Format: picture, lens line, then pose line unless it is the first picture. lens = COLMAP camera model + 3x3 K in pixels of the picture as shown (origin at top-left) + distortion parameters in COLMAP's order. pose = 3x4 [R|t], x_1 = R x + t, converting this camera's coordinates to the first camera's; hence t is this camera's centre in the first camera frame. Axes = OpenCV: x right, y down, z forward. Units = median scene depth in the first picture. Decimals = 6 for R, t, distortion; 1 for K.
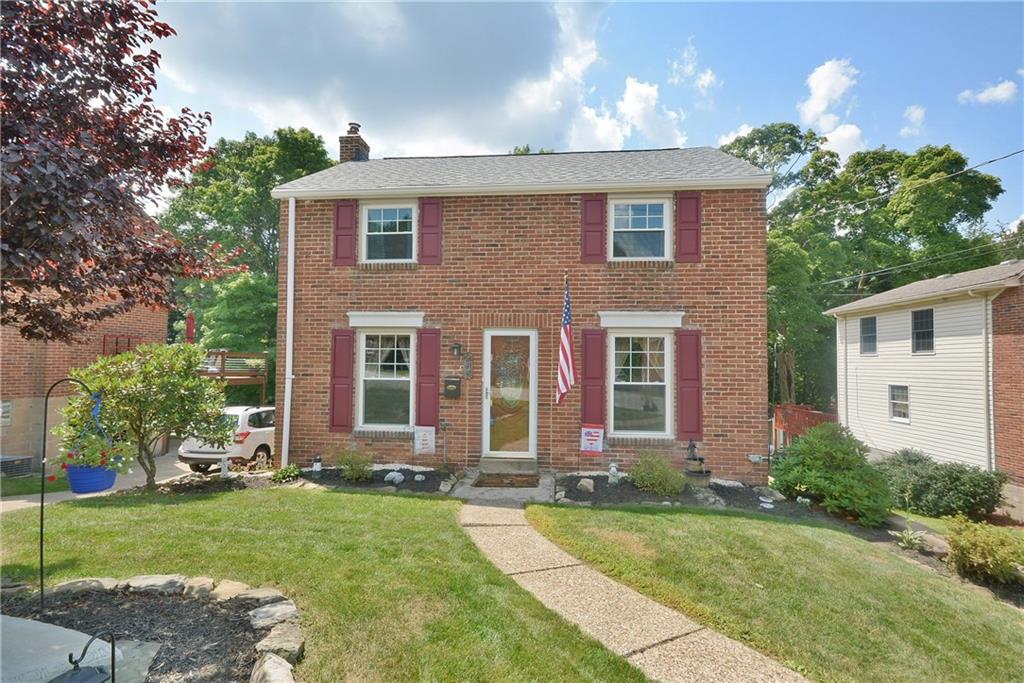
lens RADIAL K [[501.7, 0, 506.7], [0, 501.7, 346.7], [0, 0, 1]] dist [0.000027, -0.000272]
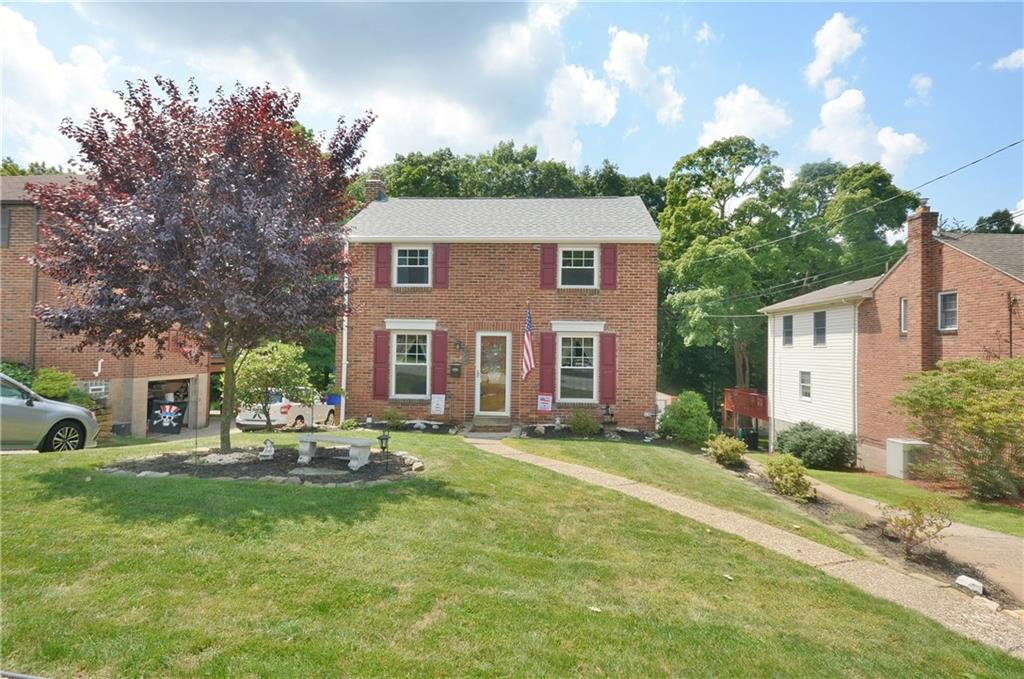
lens RADIAL K [[529.0, 0, 514.1], [0, 529.0, 337.9], [0, 0, 1]] dist [-0.002345, 0.000071]
pose [[0.999038, 0.005617, 0.043485, -0.001014], [-0.006105, 0.999920, 0.011101, -0.033507], [-0.043419, -0.011355, 0.998992, -0.587844]]
